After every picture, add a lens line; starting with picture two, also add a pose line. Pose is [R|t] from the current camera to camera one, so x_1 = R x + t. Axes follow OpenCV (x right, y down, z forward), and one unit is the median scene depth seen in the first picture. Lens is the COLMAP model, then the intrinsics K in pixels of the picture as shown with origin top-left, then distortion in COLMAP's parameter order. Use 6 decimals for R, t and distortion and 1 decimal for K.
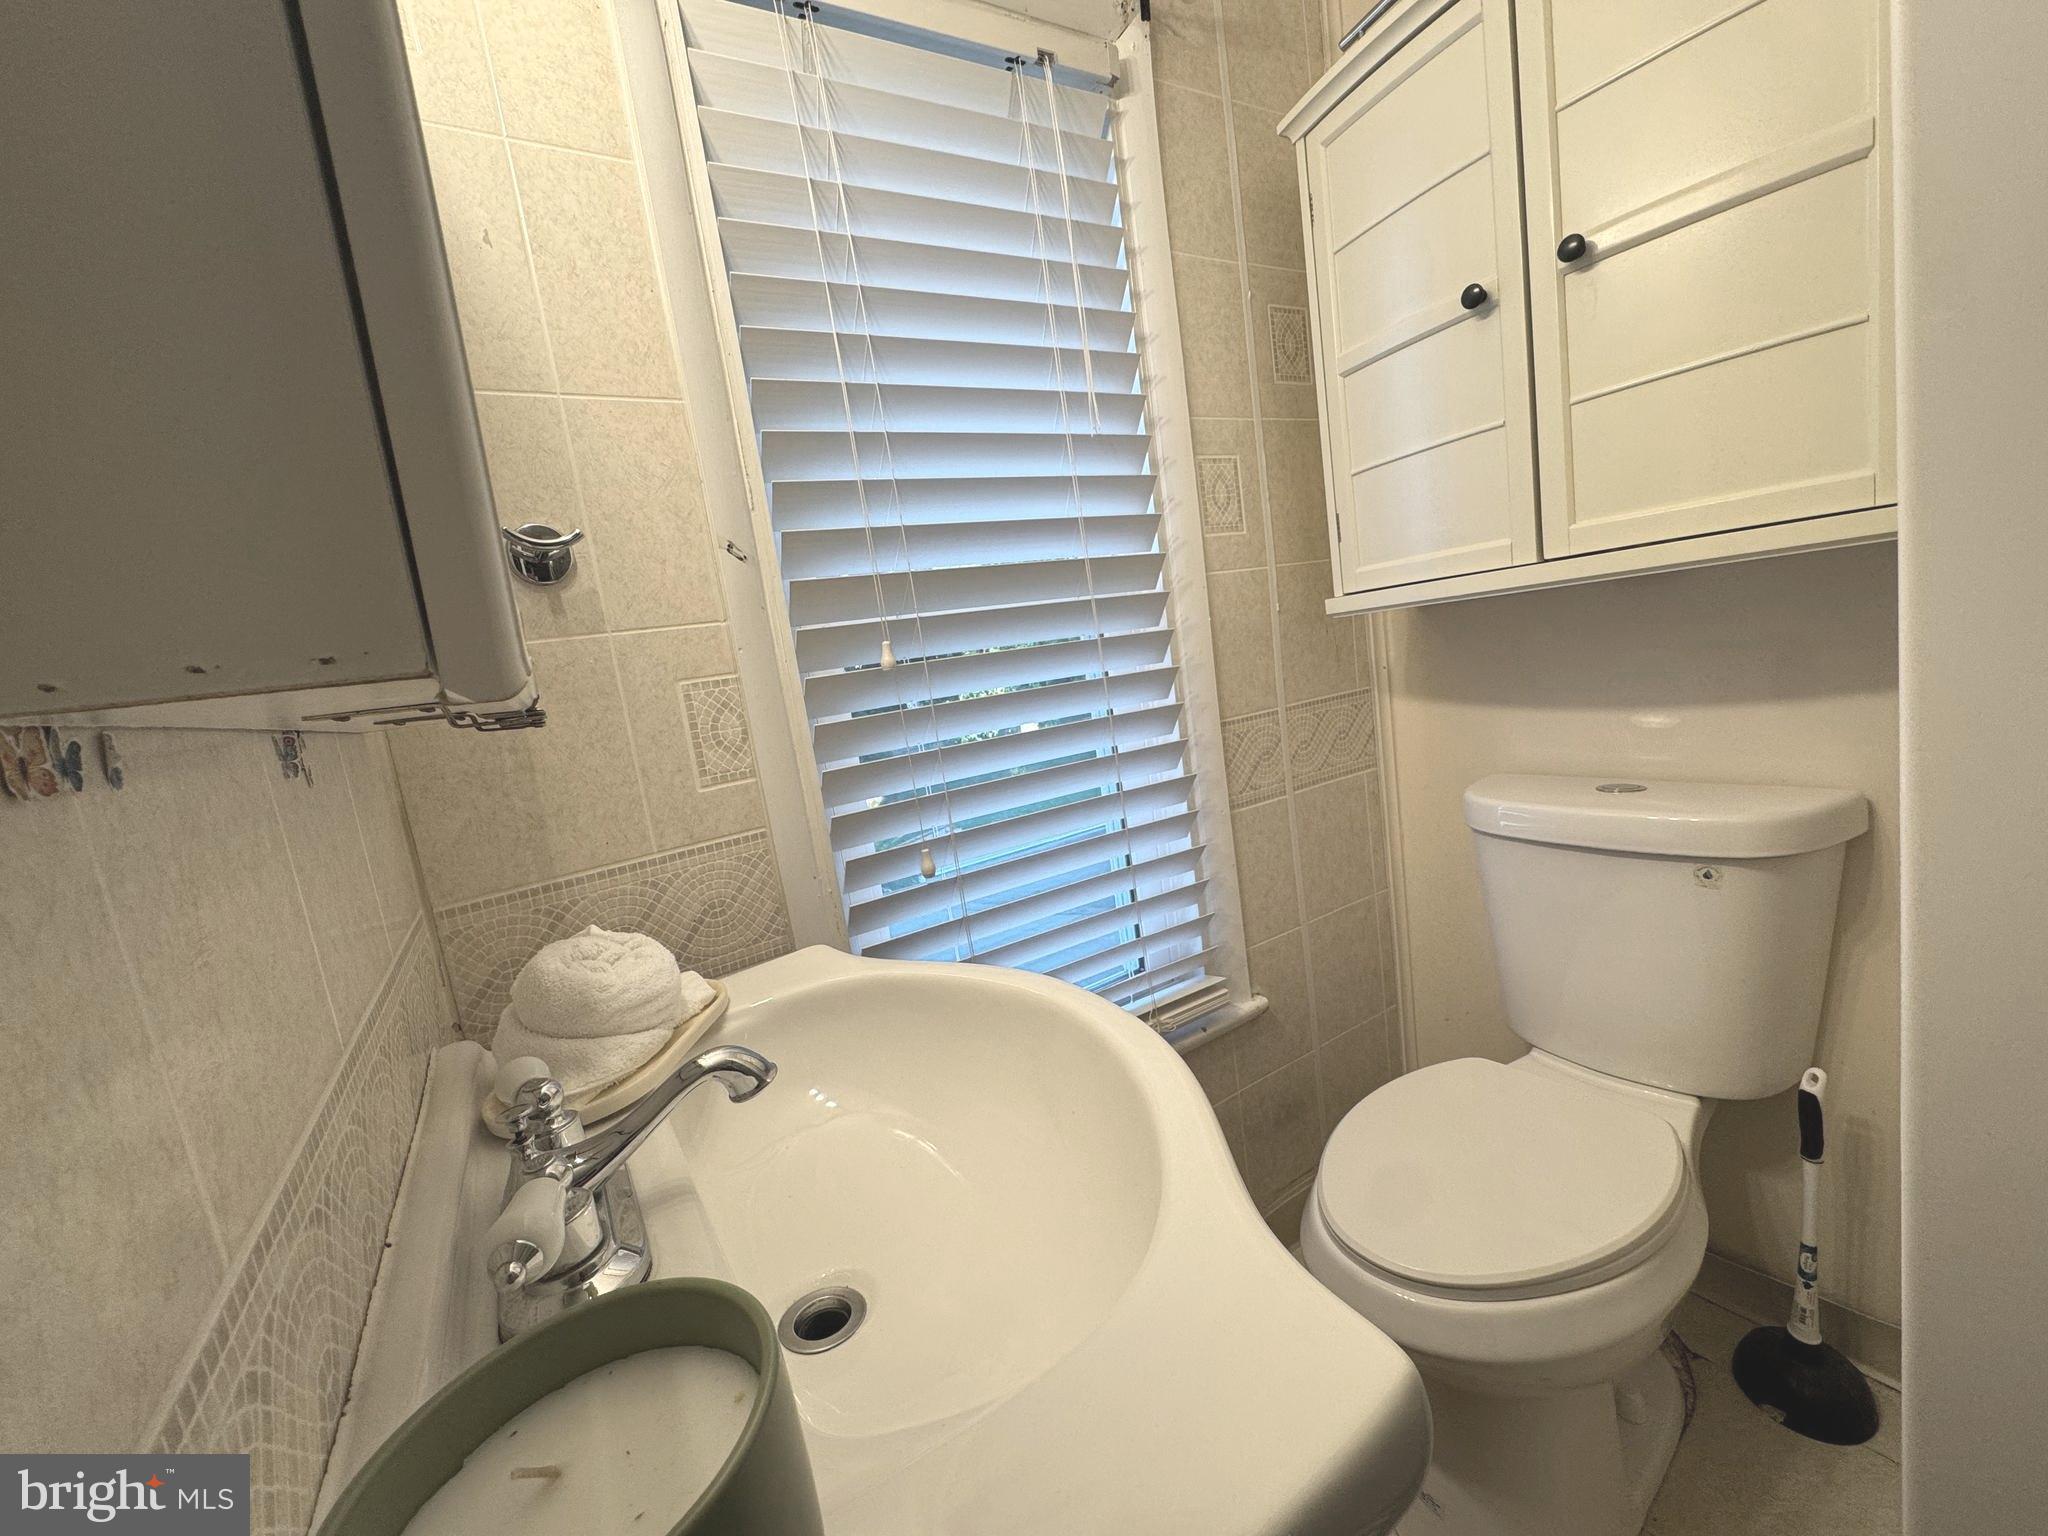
lens RADIAL K [[821.8, 0, 1024.0], [0, 821.8, 768.0], [0, 0, 1]] dist [-0.003651, 0.000121]
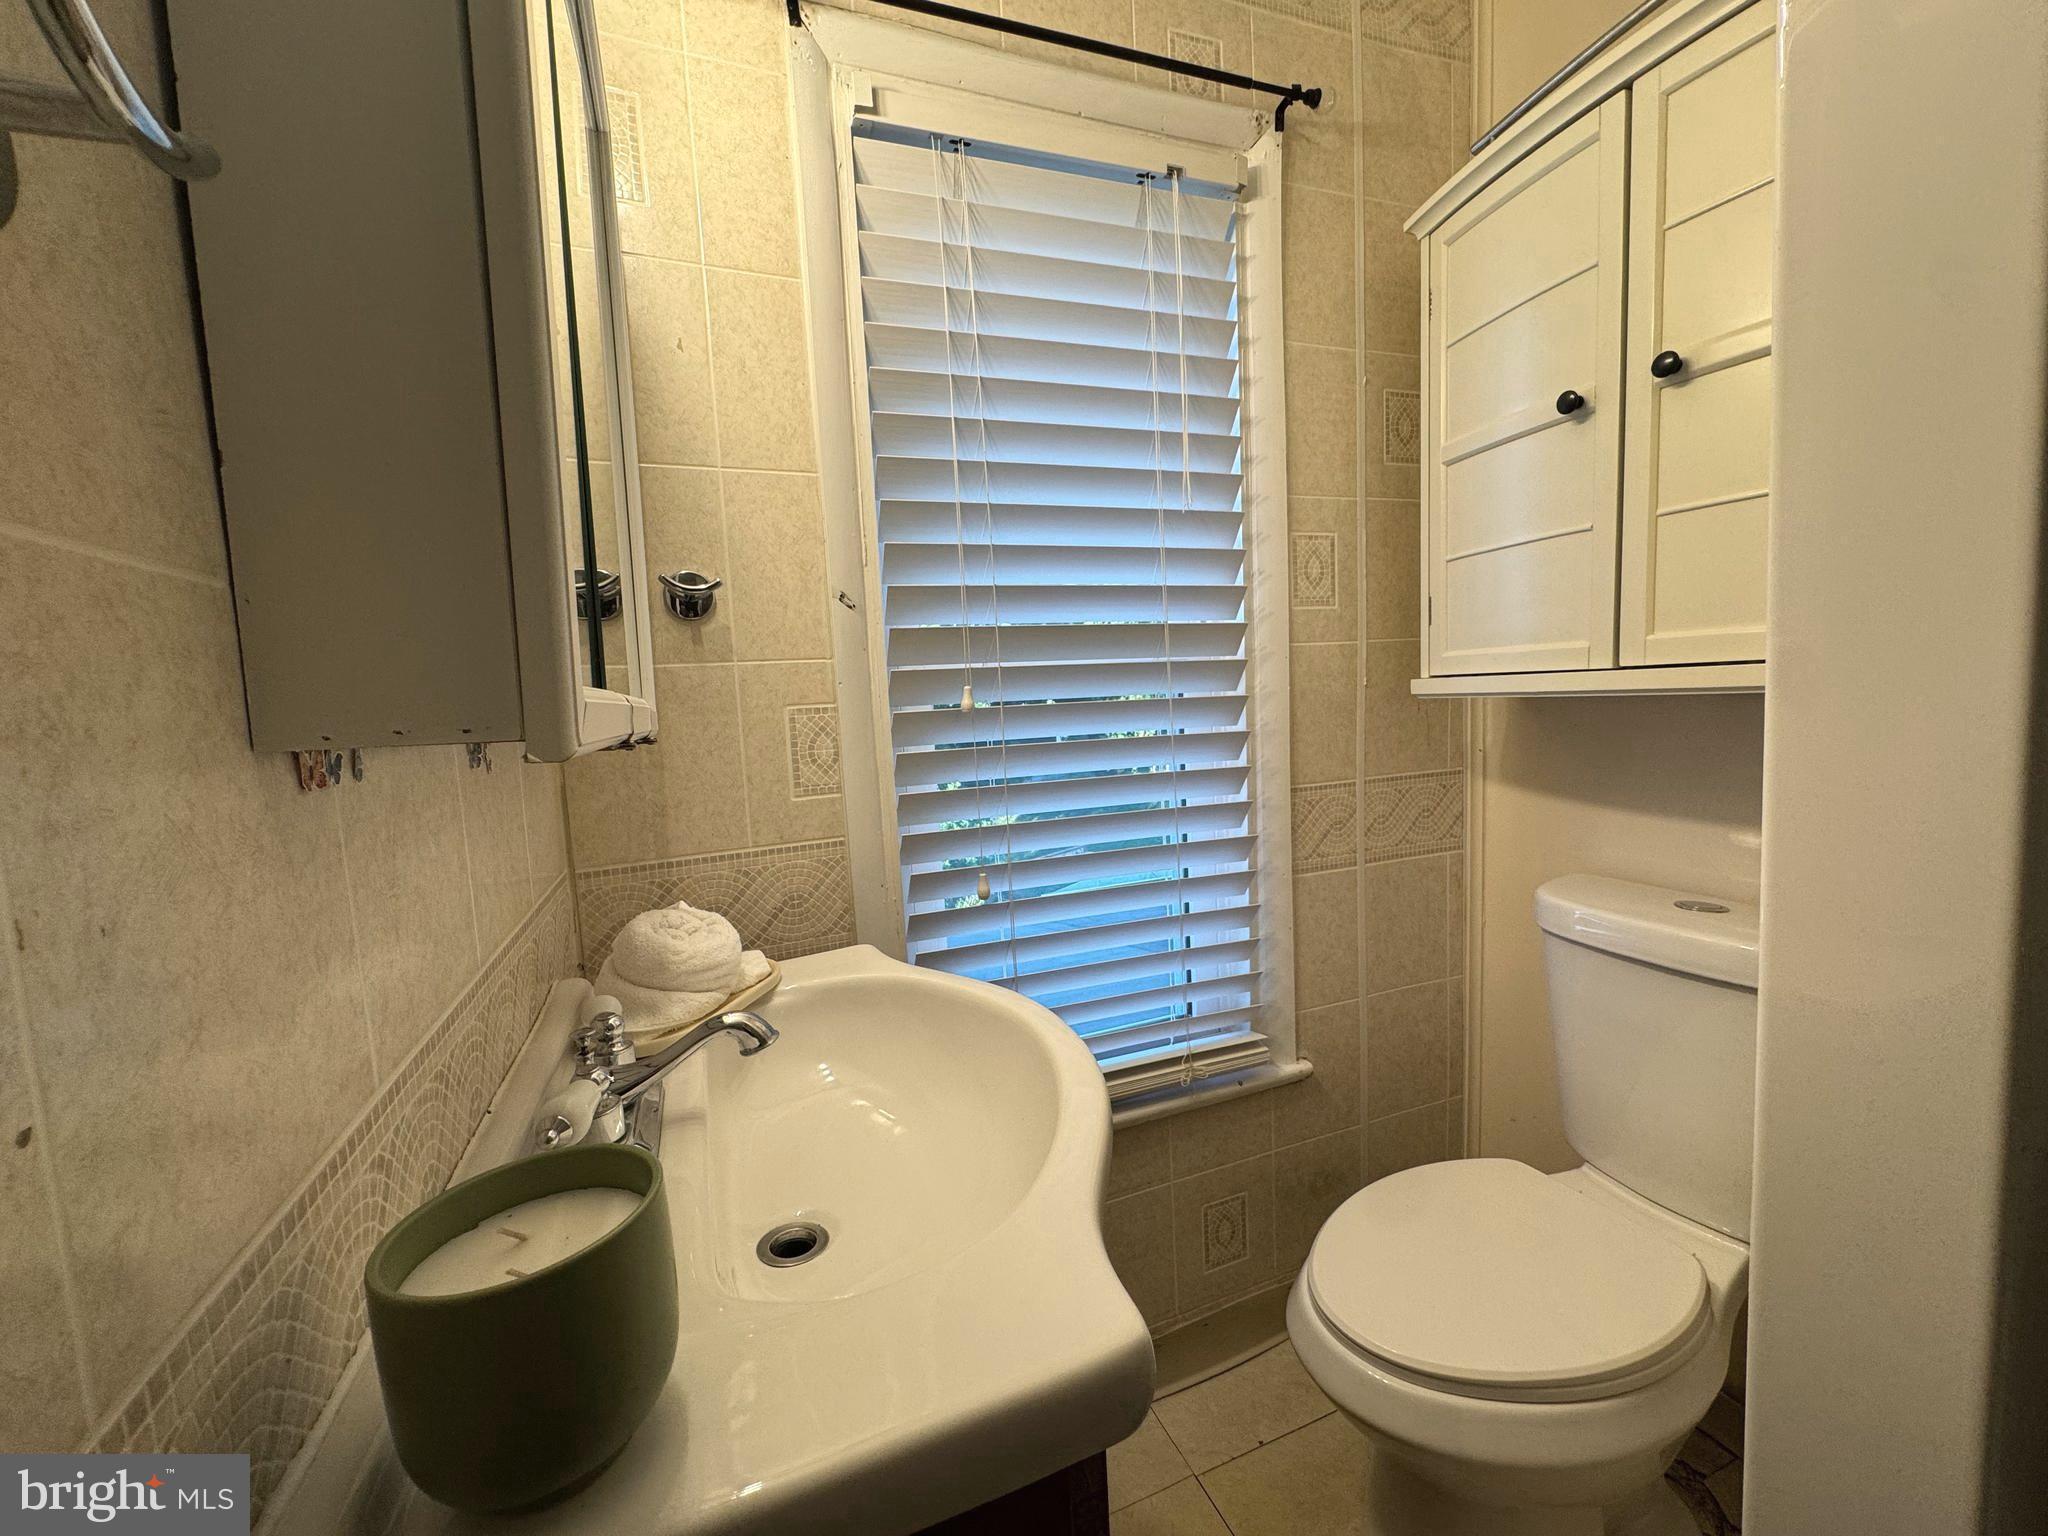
lens RADIAL K [[821.8, 0, 1024.0], [0, 821.8, 768.0], [0, 0, 1]] dist [-0.003651, 0.000121]
pose [[0.978185, 0.111305, -0.175398, 0.119479], [-0.116018, 0.993105, -0.016815, -0.032402], [0.172317, 0.036798, 0.984354, -0.096392]]
